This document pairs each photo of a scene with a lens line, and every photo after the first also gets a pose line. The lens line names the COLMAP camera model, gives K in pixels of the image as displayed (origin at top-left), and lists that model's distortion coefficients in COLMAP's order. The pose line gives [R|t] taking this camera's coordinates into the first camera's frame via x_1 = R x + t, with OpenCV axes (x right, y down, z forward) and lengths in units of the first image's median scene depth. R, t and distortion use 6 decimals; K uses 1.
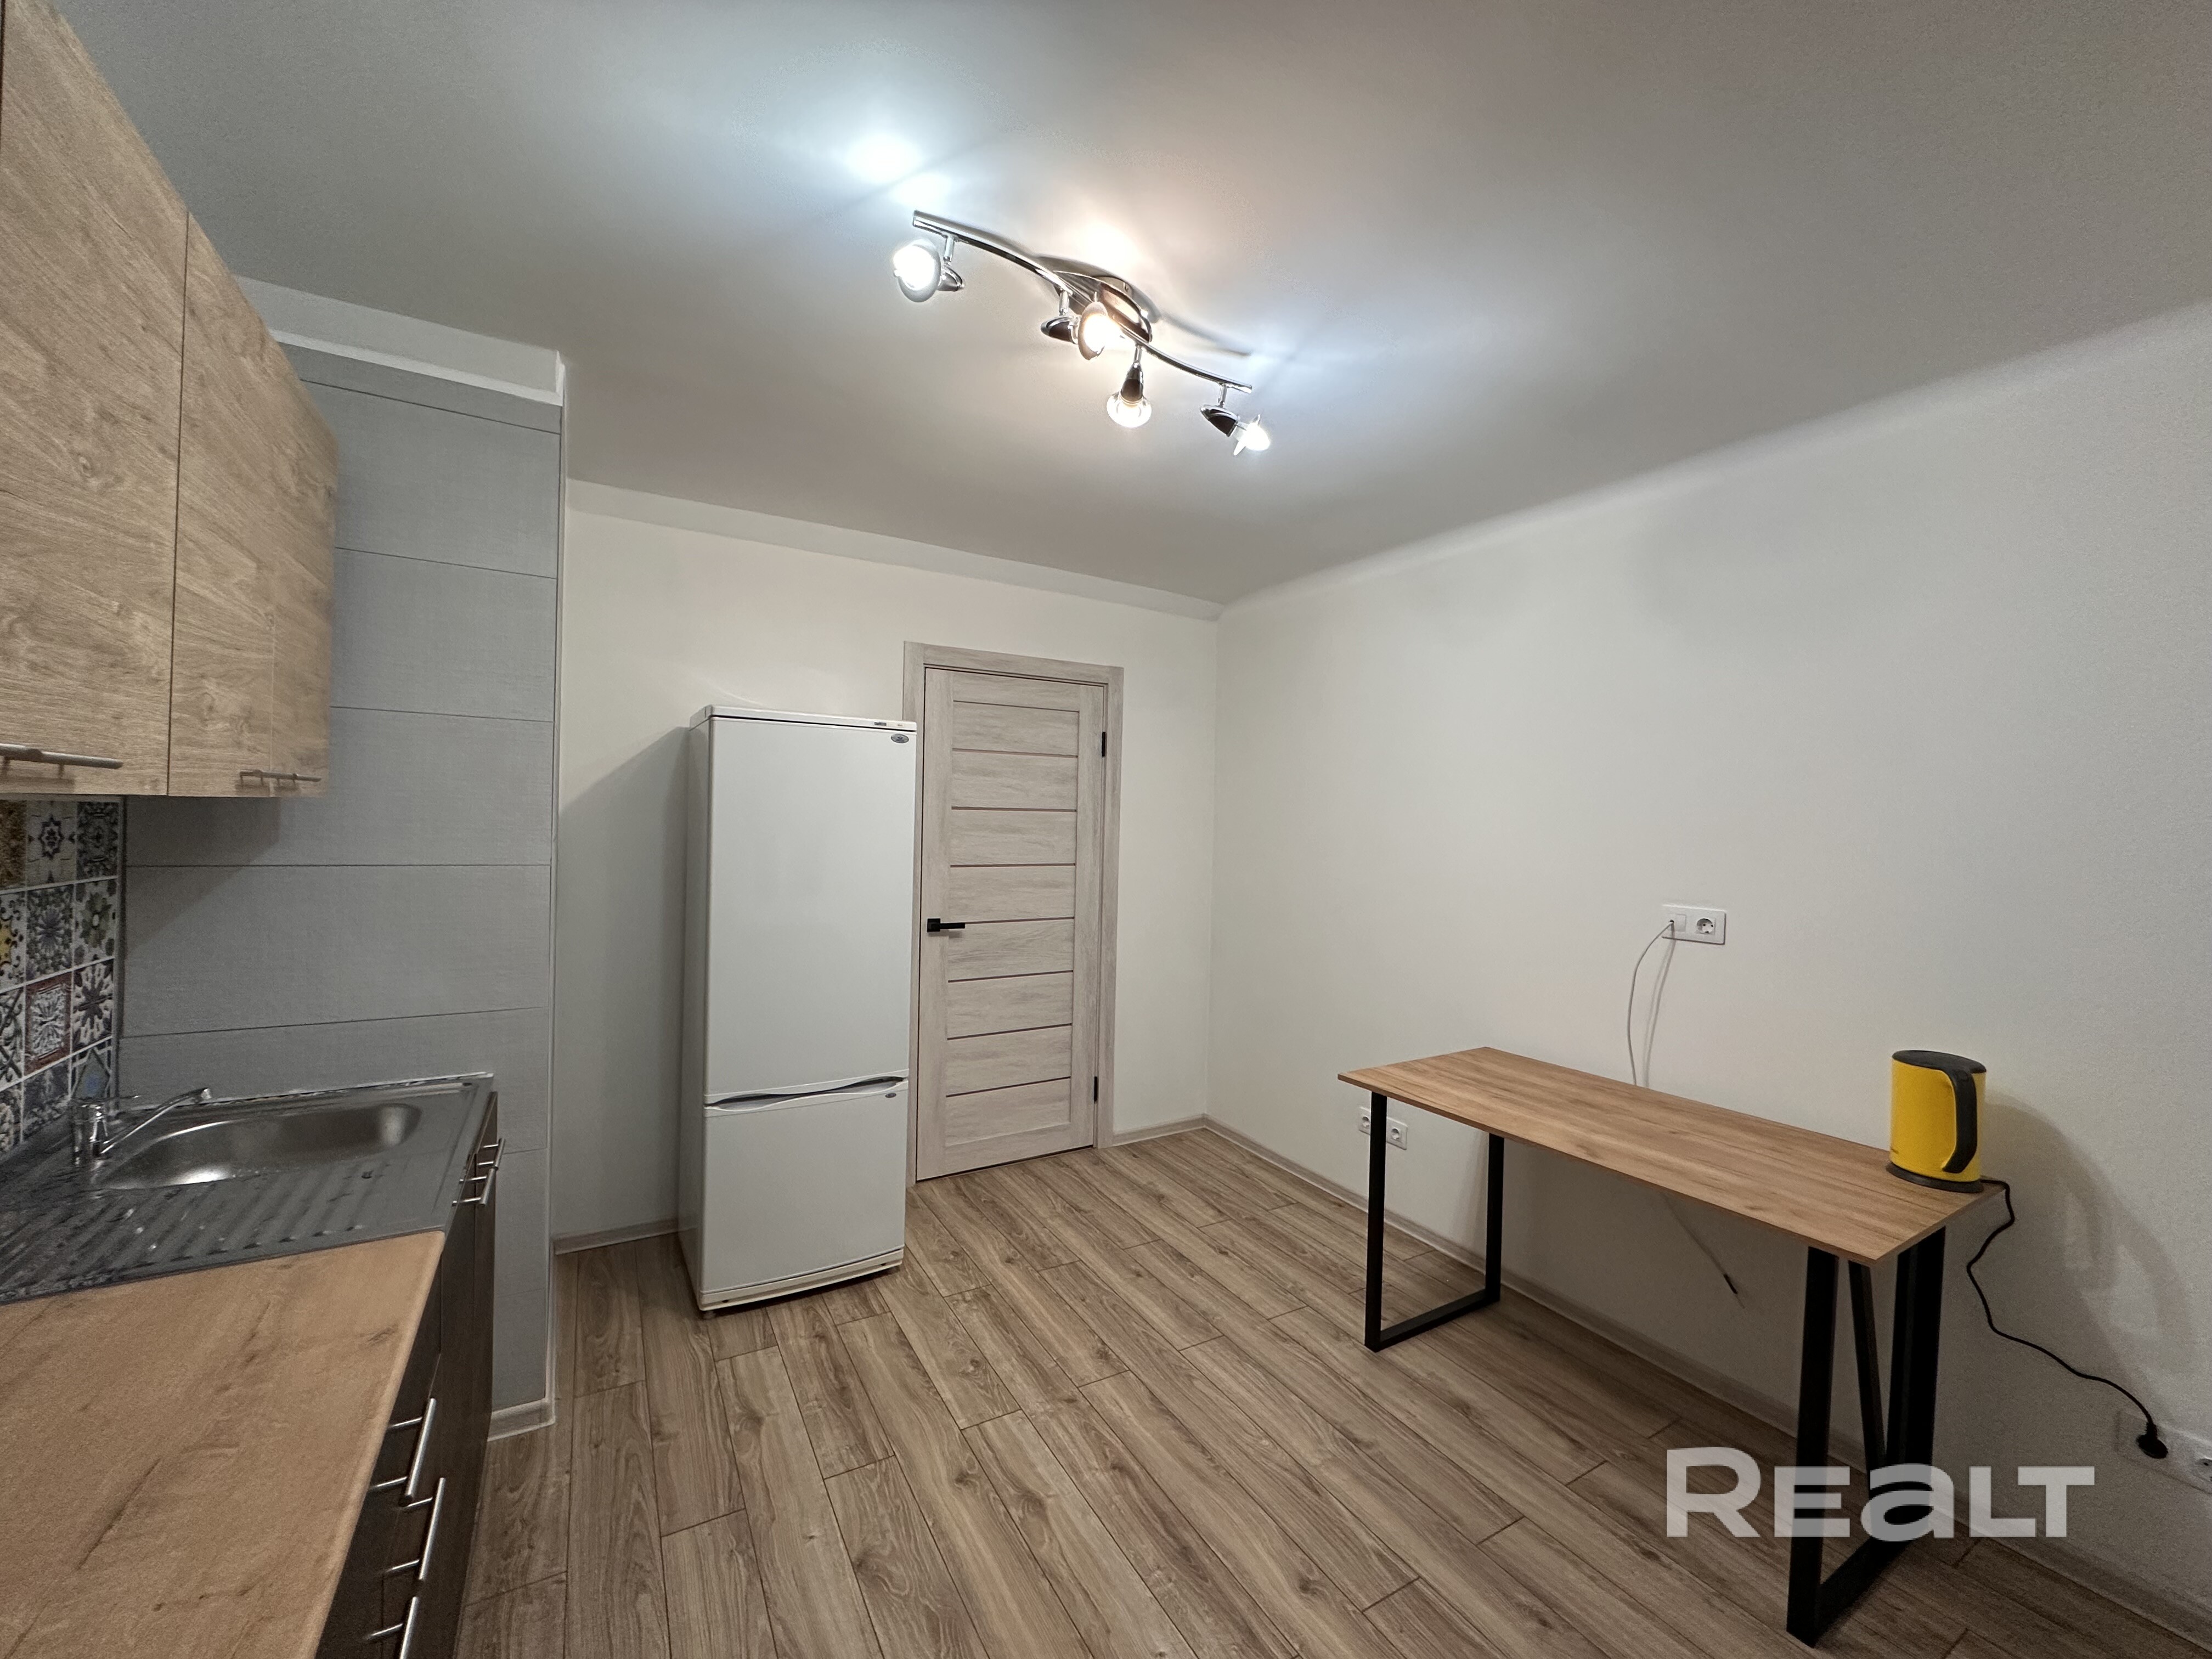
lens RADIAL K [[873.6, 0, 1108.0], [0, 873.6, 825.8], [0, 0, 1]] dist [0.000228, 0.000019]
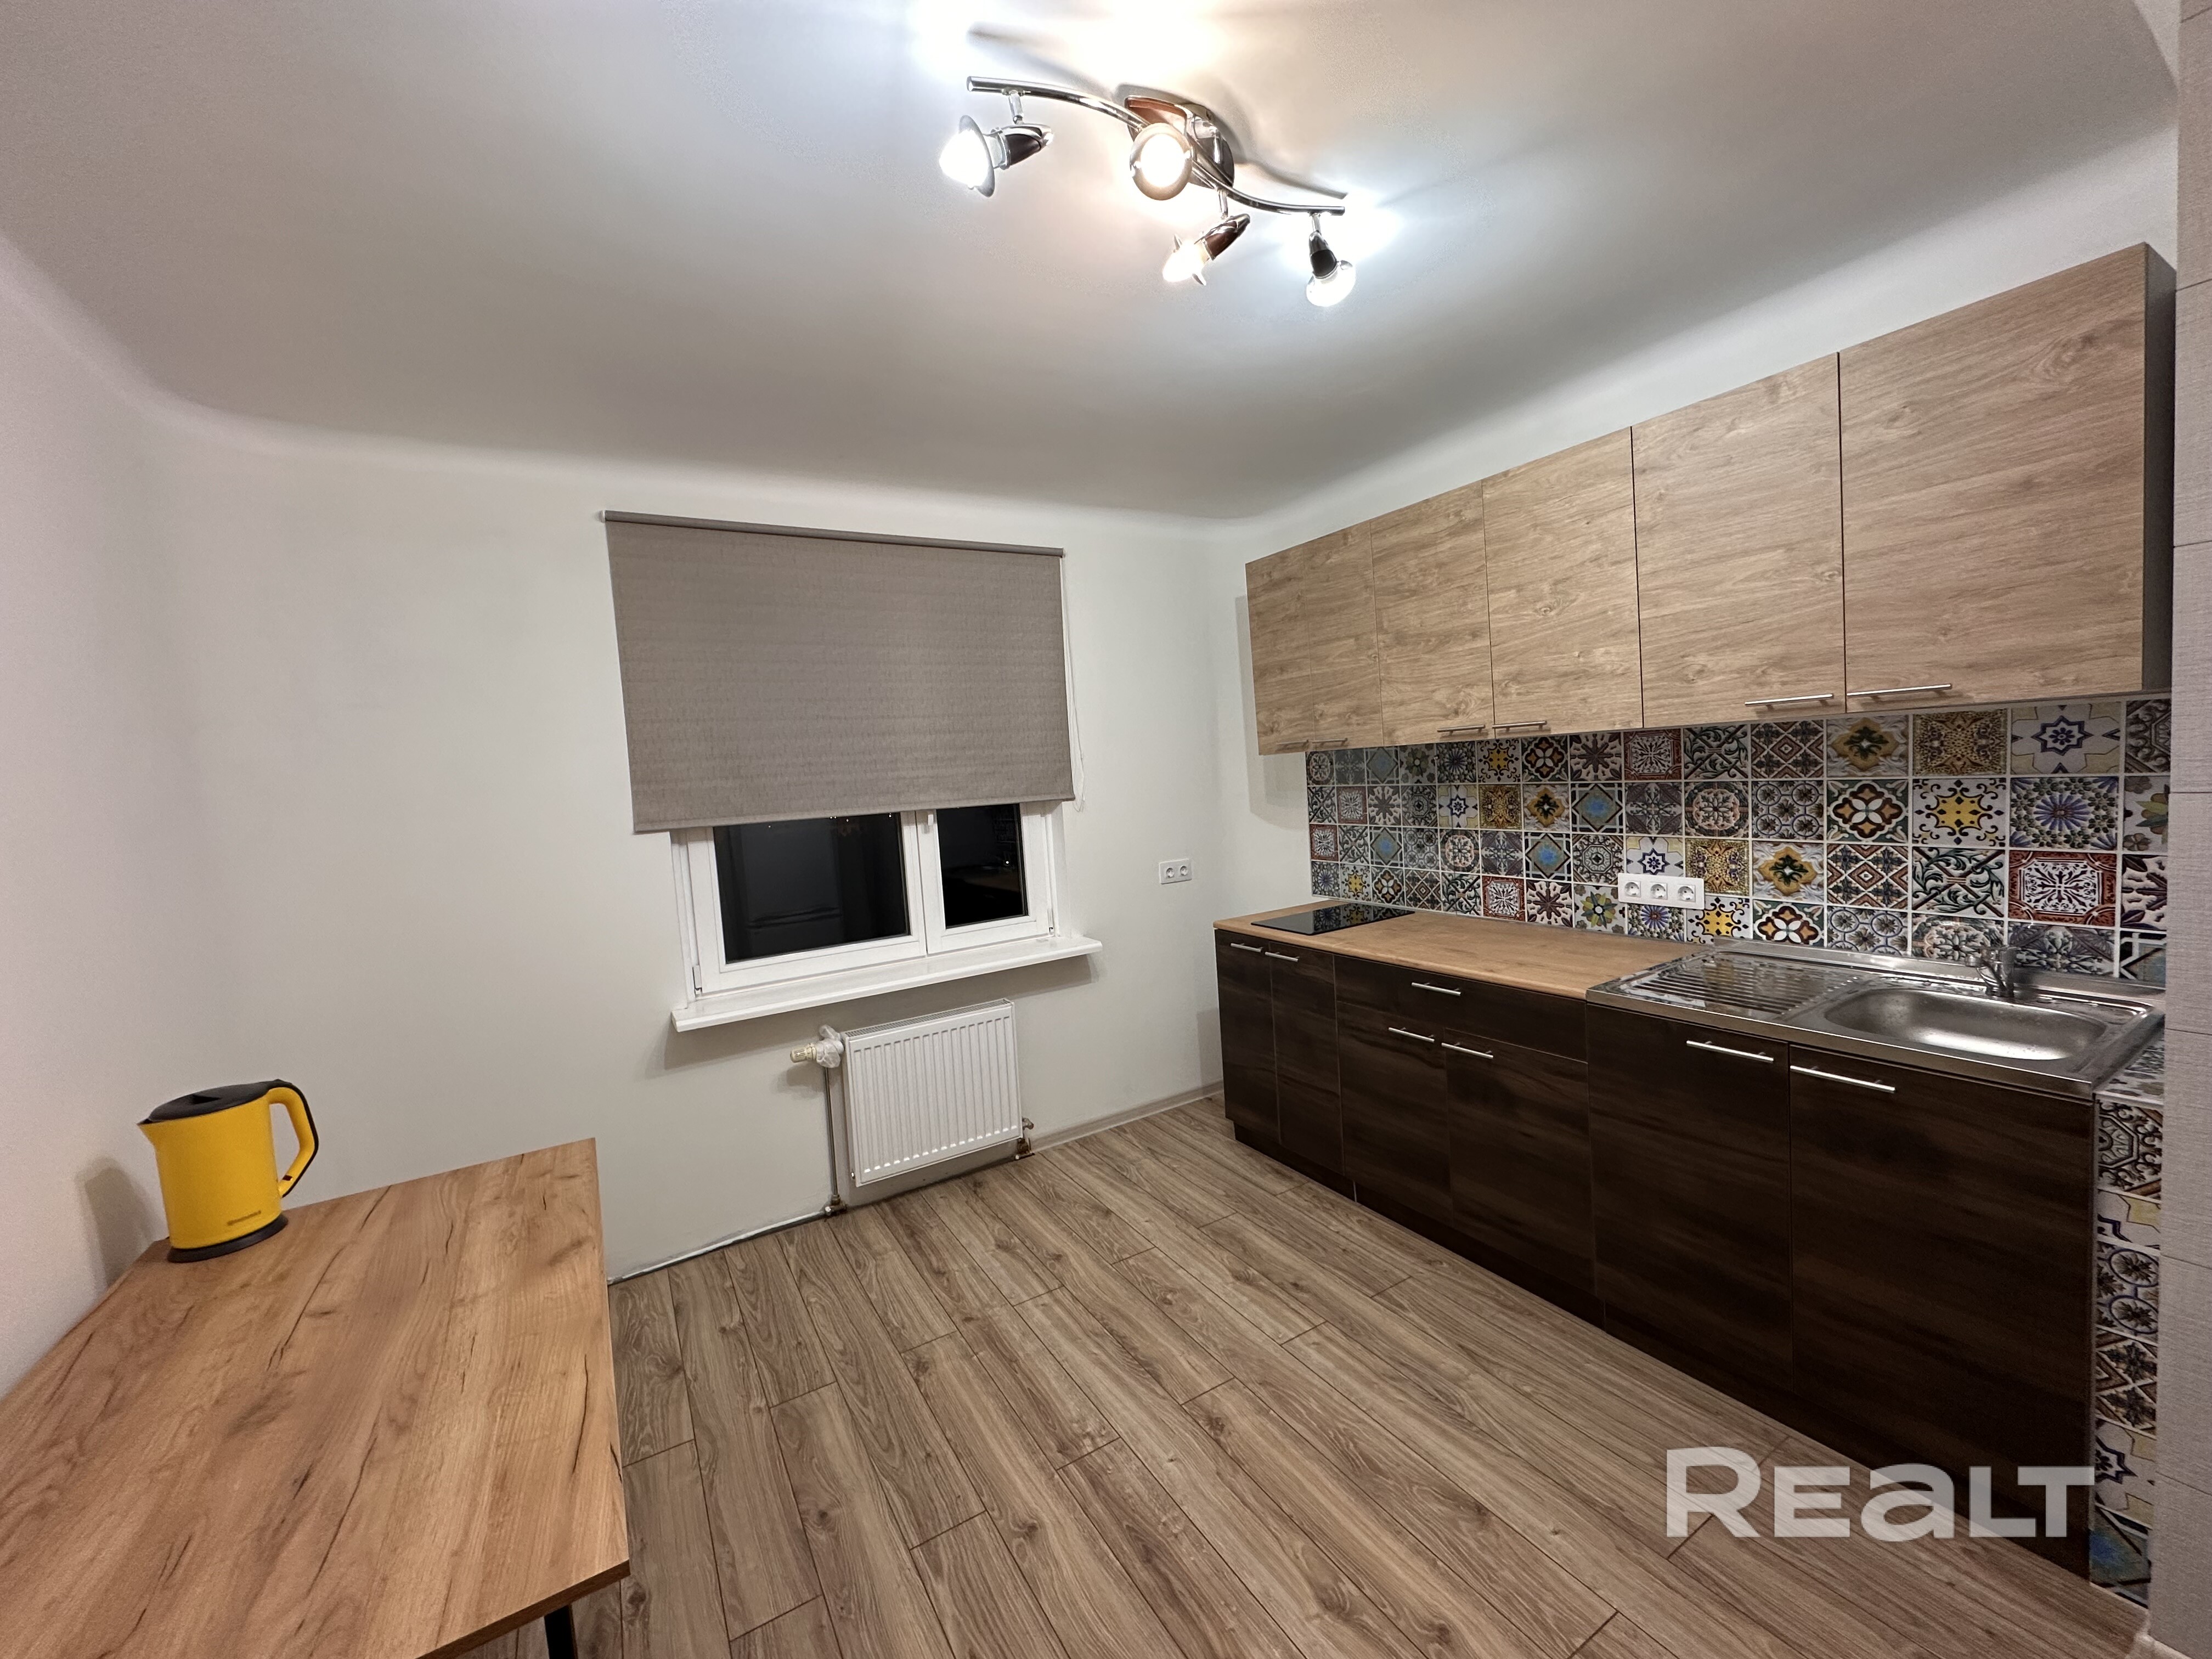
lens RADIAL K [[873.6, 0, 1106.9], [0, 873.6, 824.6], [0, 0, 1]] dist [0.000228, 0.000019]
pose [[-0.998913, 0.046424, -0.004321, 0.095652], [0.045959, 0.996022, 0.076344, -0.014041], [0.007848, 0.076063, -0.997072, 1.785272]]
